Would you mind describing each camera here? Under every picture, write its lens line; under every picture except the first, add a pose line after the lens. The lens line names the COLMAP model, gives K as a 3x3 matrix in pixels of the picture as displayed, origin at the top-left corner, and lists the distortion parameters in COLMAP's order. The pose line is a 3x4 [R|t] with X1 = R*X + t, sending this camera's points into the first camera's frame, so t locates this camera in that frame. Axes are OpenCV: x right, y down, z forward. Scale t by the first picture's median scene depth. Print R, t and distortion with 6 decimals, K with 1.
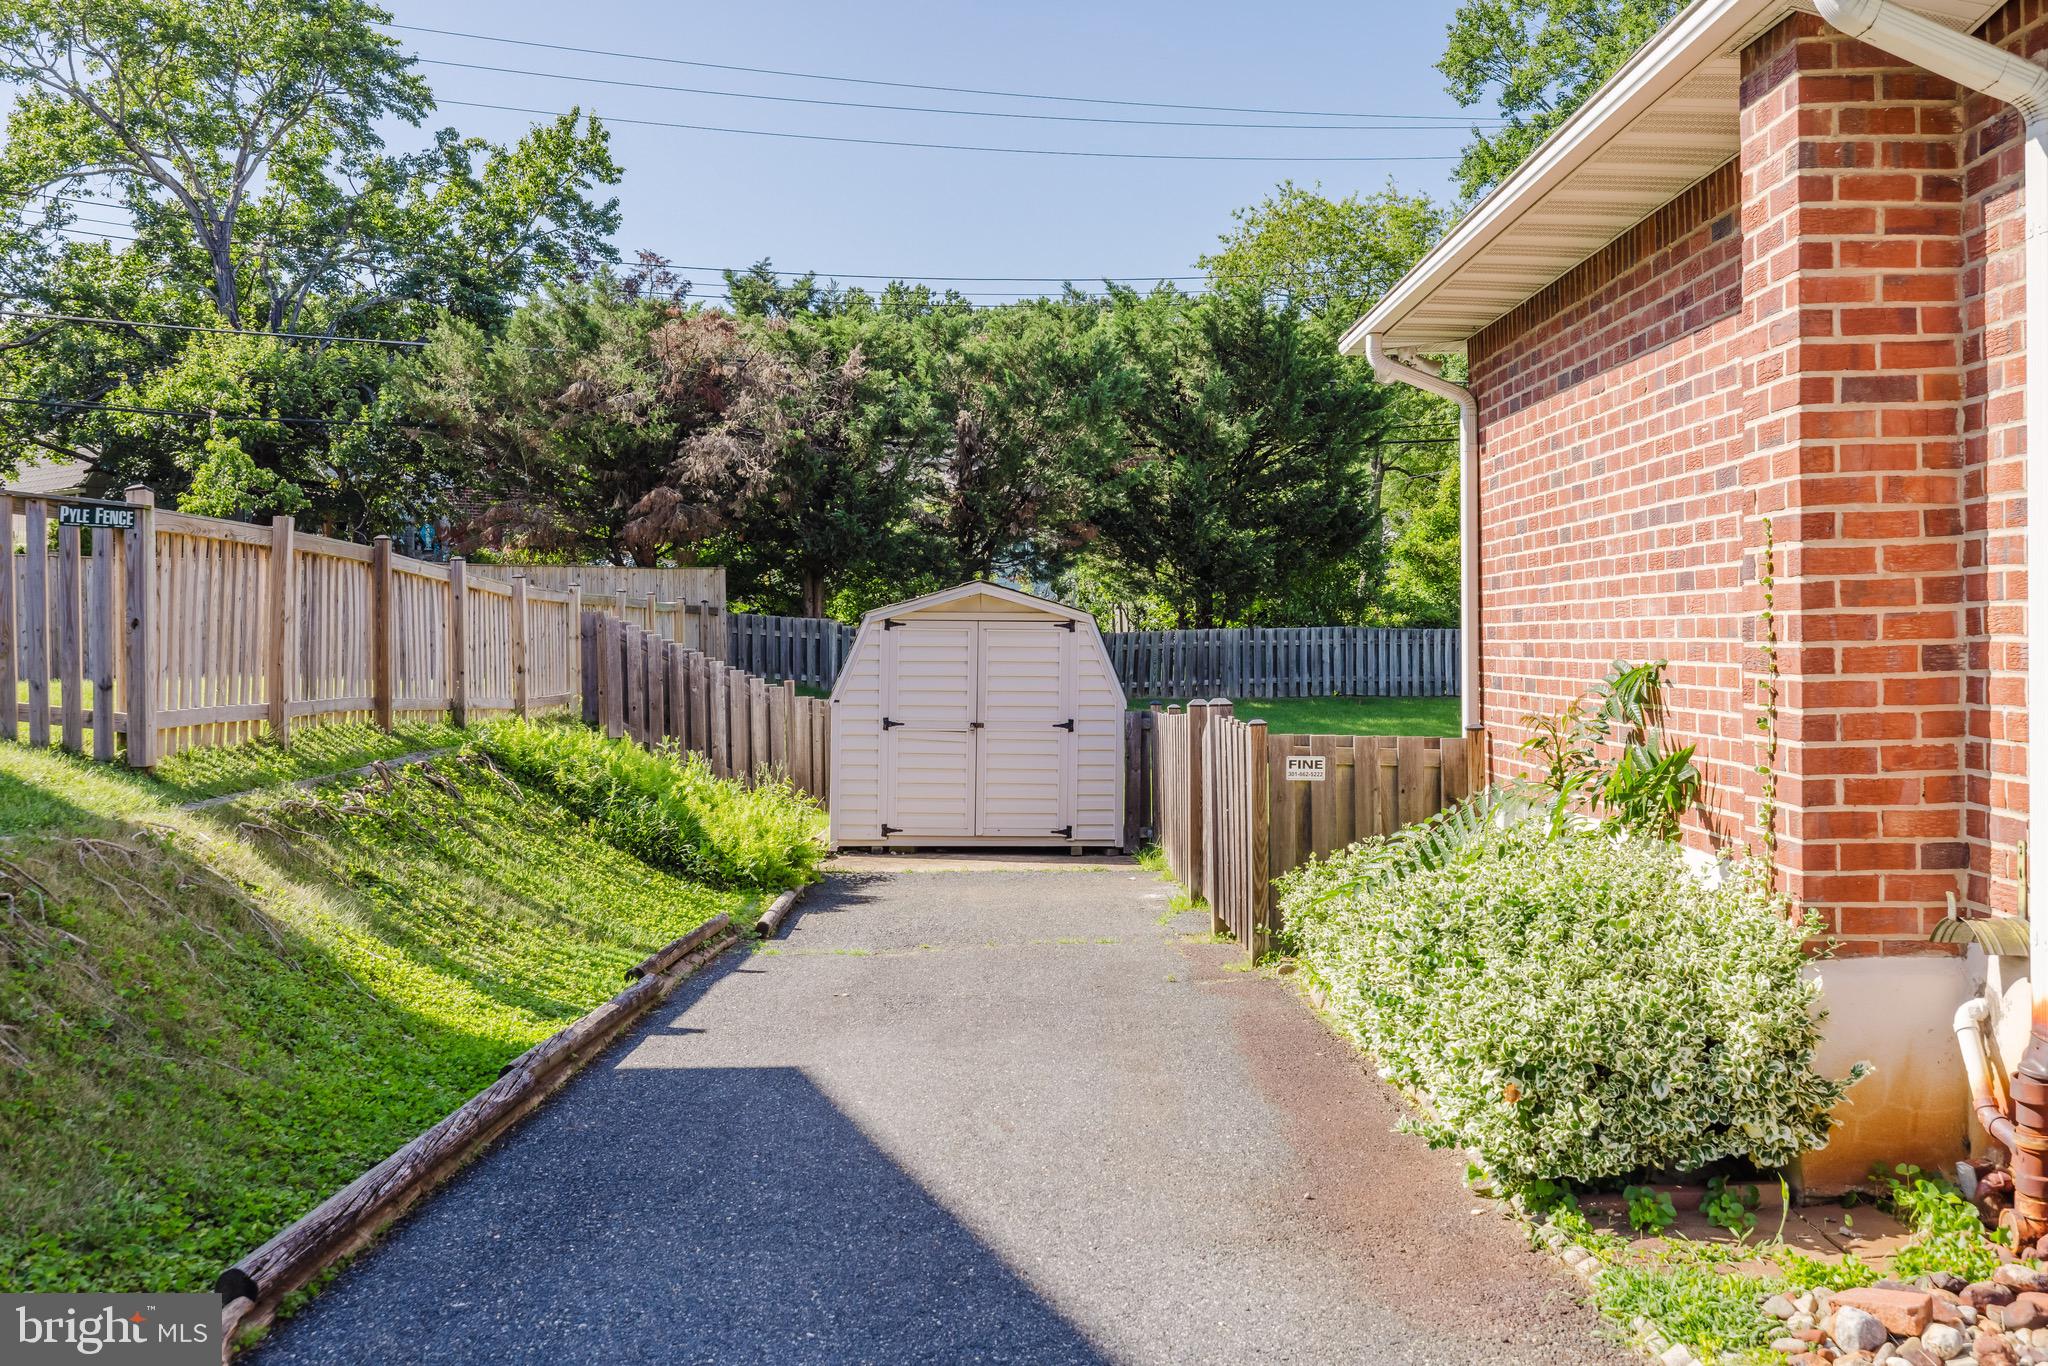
lens RADIAL K [[2015.4, 0, 1037.2], [0, 2015.4, 716.6], [0, 0, 1]] dist [0.001733, 0.000000]
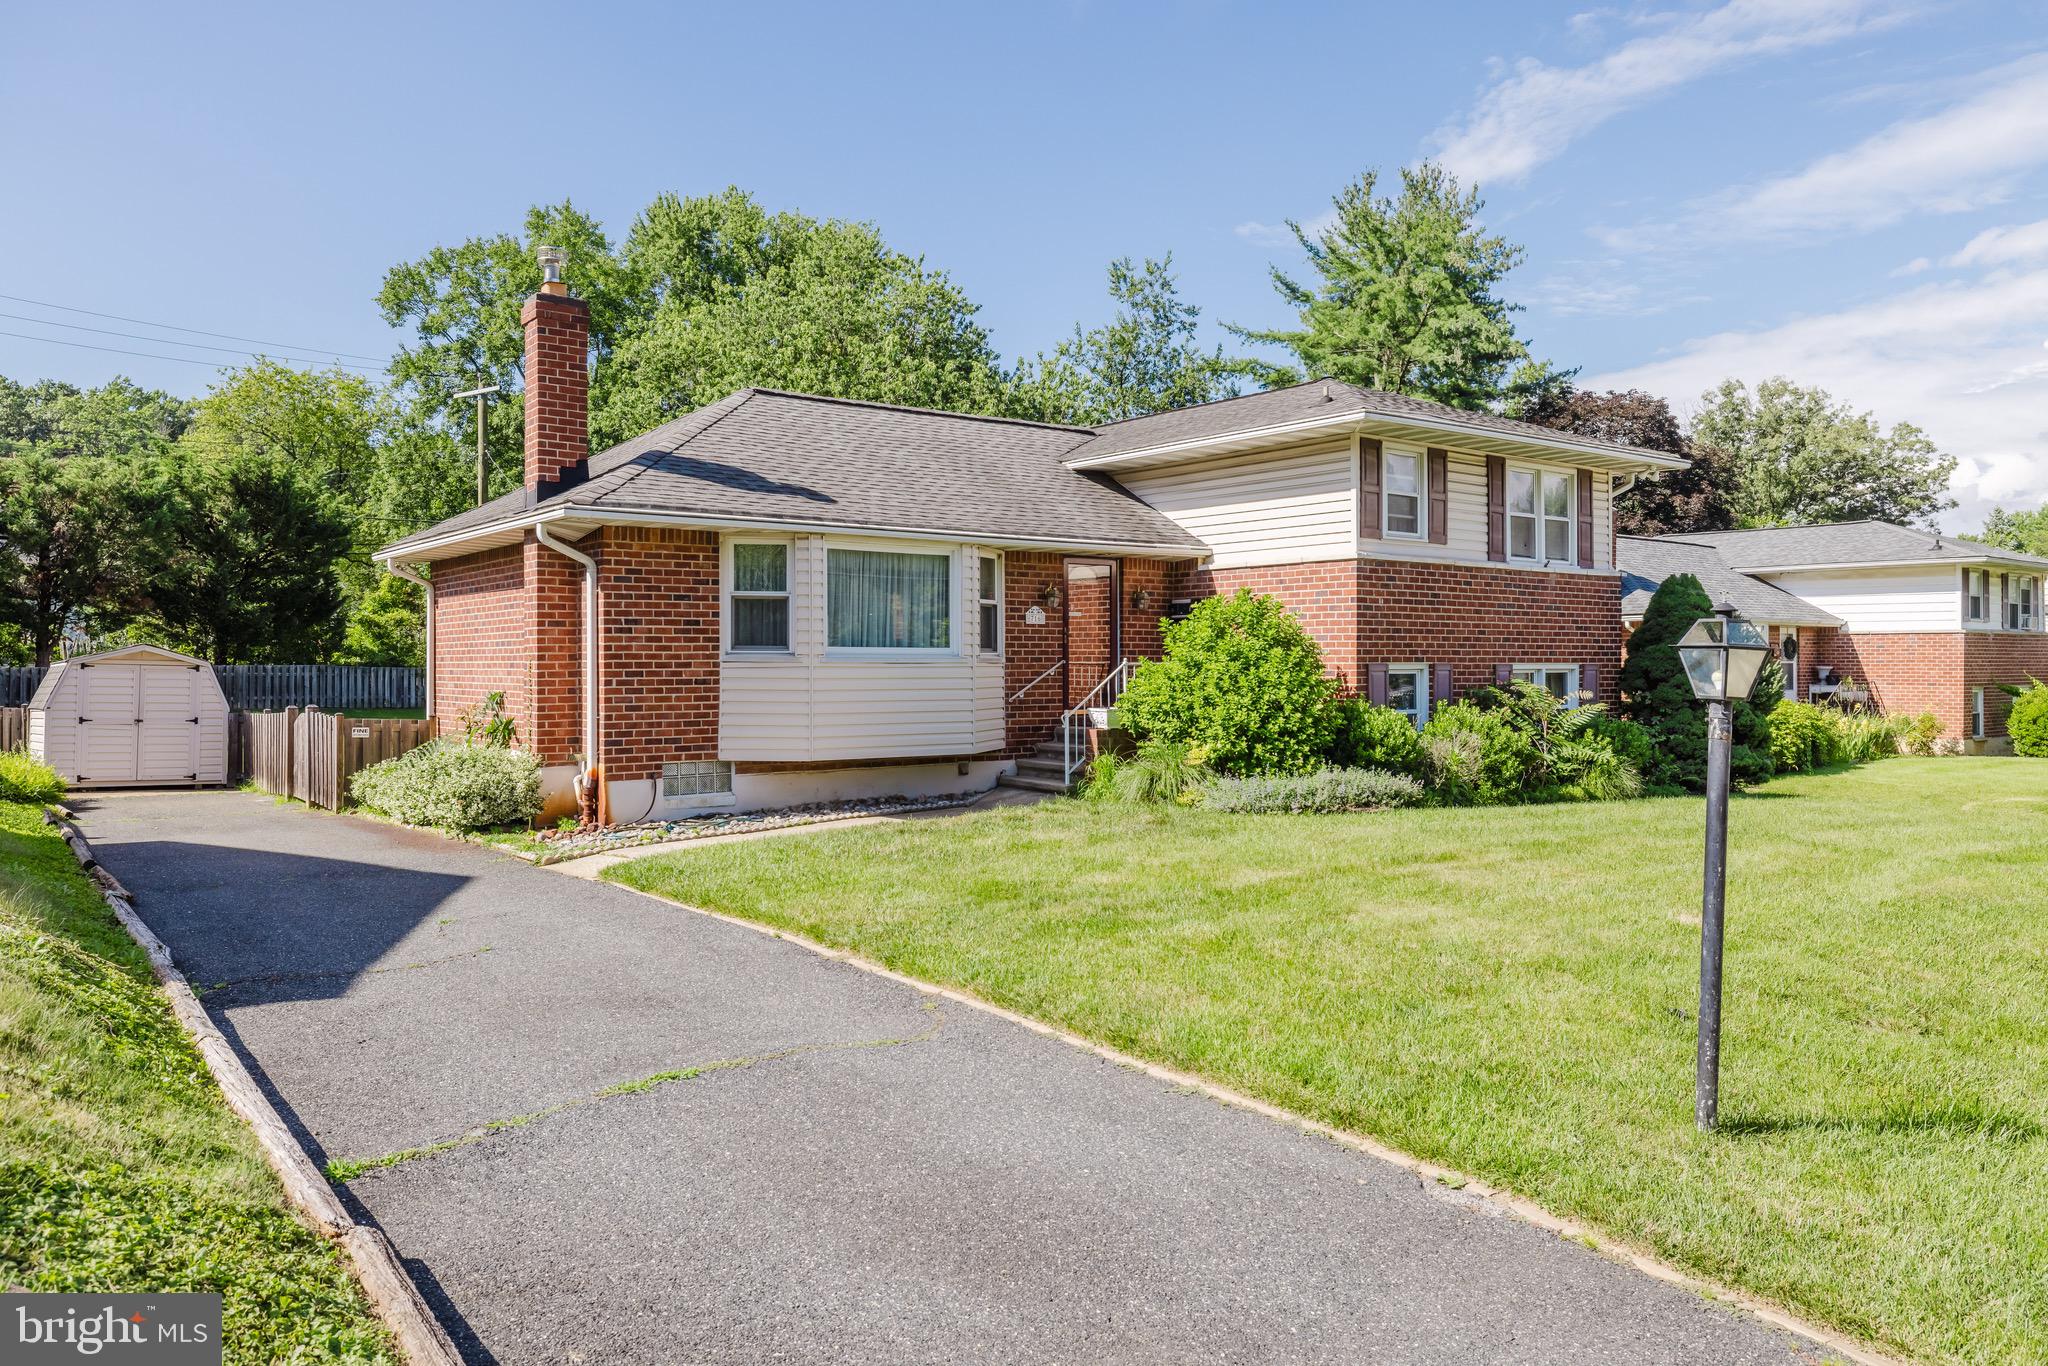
lens RADIAL K [[1442.4, 0, 1027.6], [0, 1442.4, 665.9], [0, 0, 1]] dist [0.002198, 0.003899]
pose [[0.805296, 0.017878, 0.592604, -0.131628], [0.006990, 0.999189, -0.039644, 0.010297], [-0.592832, 0.036067, 0.804518, -0.464693]]
